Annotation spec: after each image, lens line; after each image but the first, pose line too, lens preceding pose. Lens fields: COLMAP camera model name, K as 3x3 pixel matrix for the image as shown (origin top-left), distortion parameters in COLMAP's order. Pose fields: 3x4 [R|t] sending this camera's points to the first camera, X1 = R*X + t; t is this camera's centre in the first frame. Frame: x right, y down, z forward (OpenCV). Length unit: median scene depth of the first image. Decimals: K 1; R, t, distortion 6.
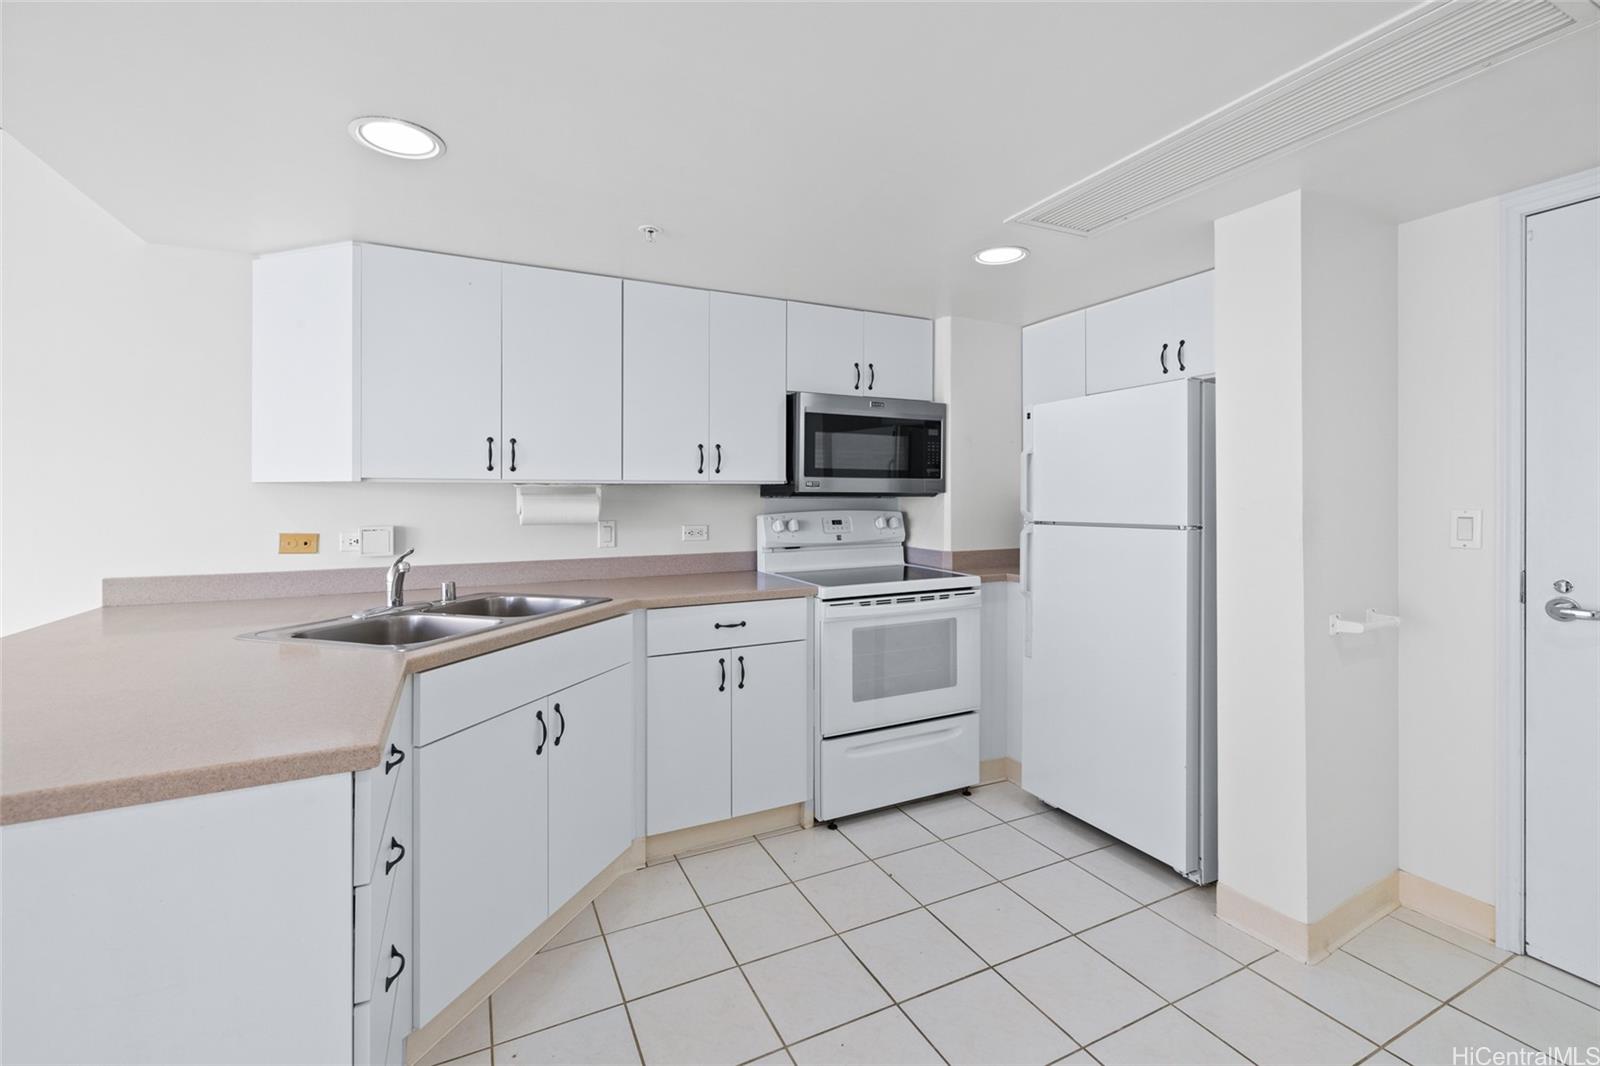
lens RADIAL K [[684.1, 0, 802.2], [0, 684.1, 500.1], [0, 0, 1]] dist [0.001380, 0.000163]
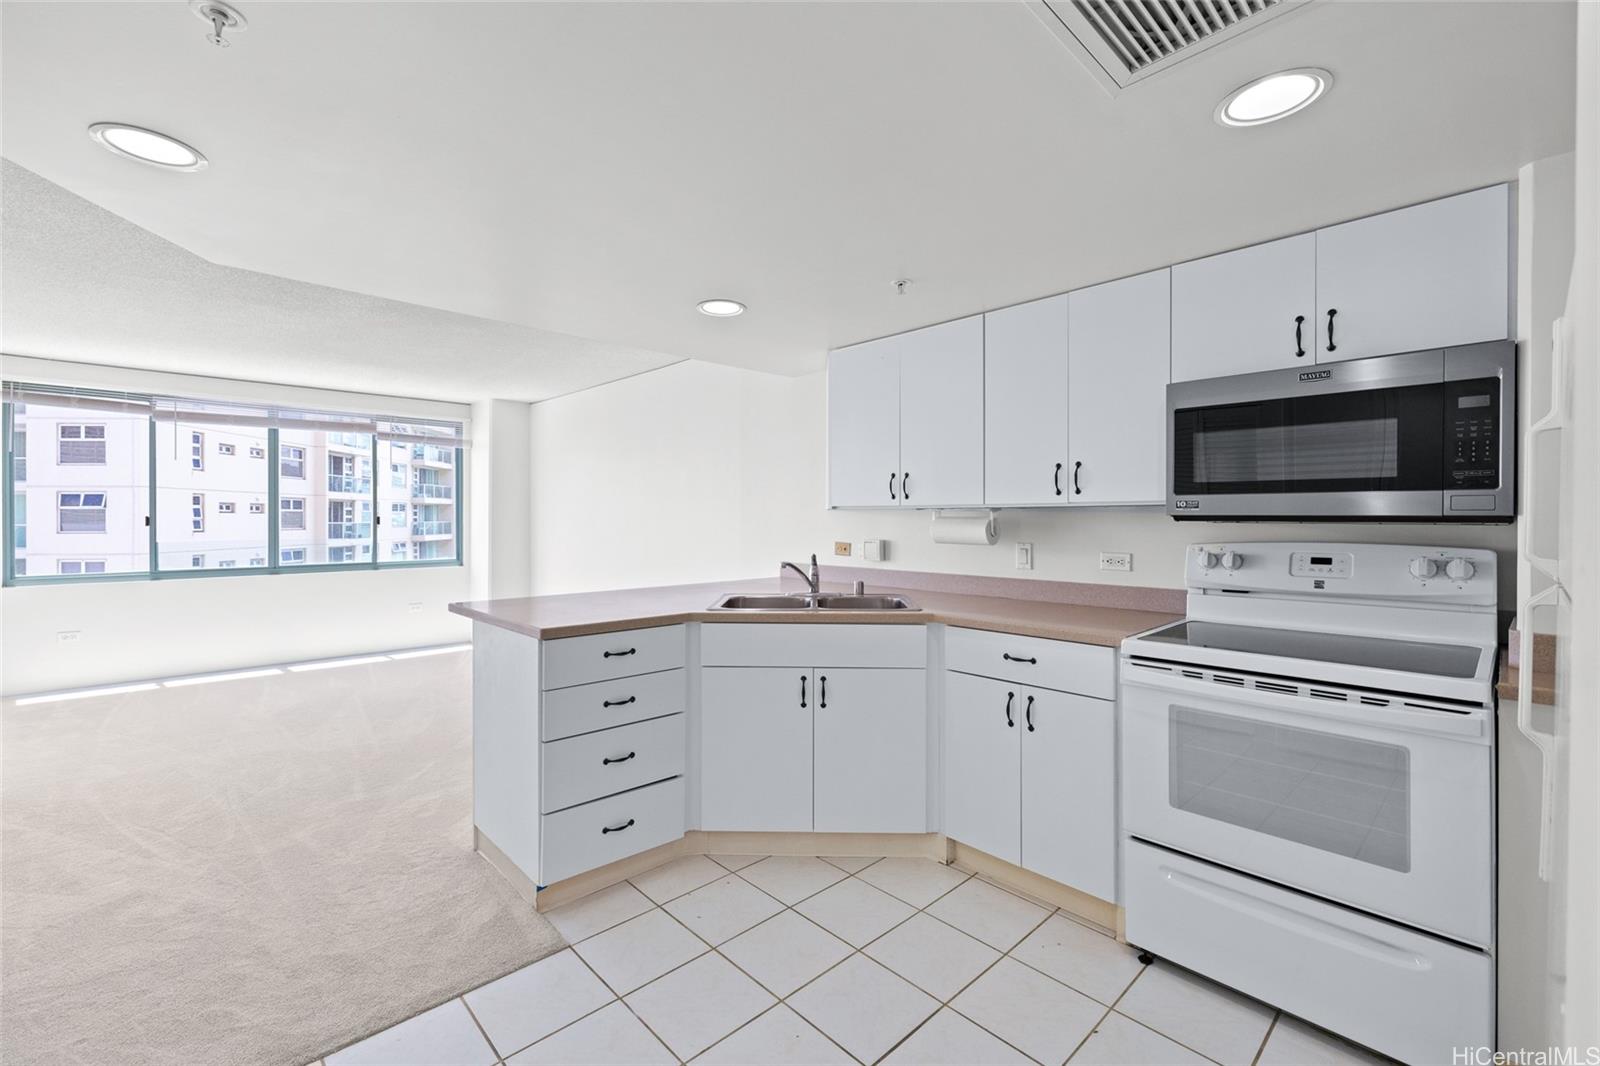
lens RADIAL K [[679.5, 0, 802.5], [0, 679.5, 519.9], [0, 0, 1]] dist [0.001107, 0.000220]
pose [[0.296515, 0.006092, -0.955009, 0.593616], [-0.007167, 0.999966, 0.004153, -0.006633], [0.955001, 0.005613, 0.296549, 0.382723]]
